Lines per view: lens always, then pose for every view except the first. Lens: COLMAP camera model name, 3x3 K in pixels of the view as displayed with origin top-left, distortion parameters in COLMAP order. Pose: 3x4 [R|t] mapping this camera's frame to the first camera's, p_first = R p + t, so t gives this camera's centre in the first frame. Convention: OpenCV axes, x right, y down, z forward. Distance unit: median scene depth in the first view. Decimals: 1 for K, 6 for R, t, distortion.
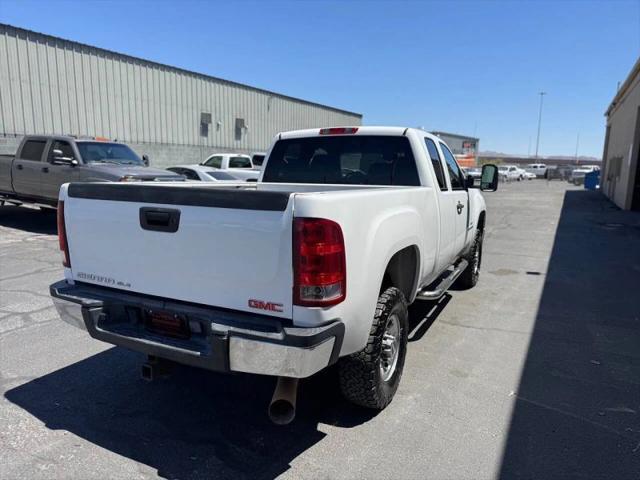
lens RADIAL K [[454.5, 0, 320.7], [0, 454.5, 245.4], [0, 0, 1]] dist [0.045288, -0.059934]
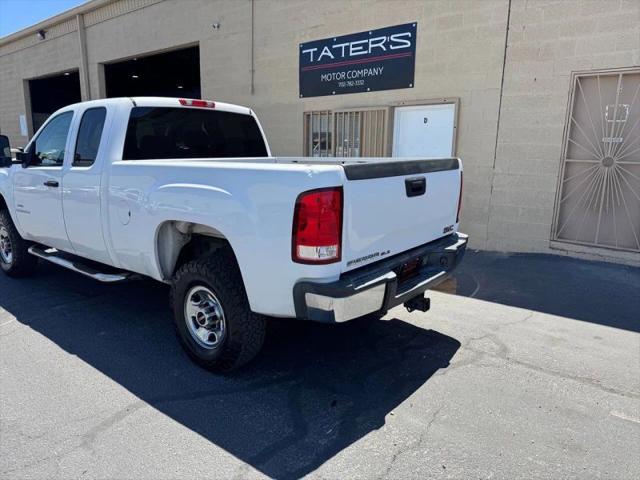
lens RADIAL K [[454.5, 0, 310.2], [0, 454.5, 242.8], [0, 0, 1]] dist [0.045288, -0.059934]
pose [[0.200567, -0.216396, 0.955482, -1.432048], [0.162668, 0.969118, 0.185338, -0.162532], [-0.966081, 0.118254, 0.229574, 0.879451]]
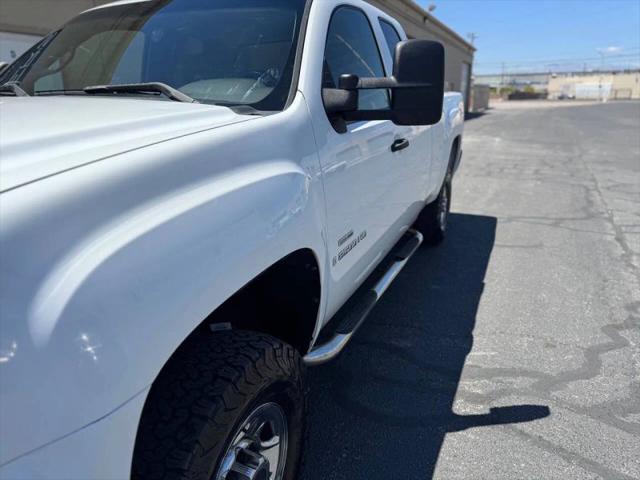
lens RADIAL K [[454.5, 0, 320.8], [0, 454.5, 239.4], [0, 0, 1]] dist [0.045288, -0.059934]
pose [[-0.996399, 0.020204, -0.082340, 0.133252], [-0.019676, 0.889573, 0.456369, -0.443324], [0.082468, 0.456345, -0.885973, 2.892715]]
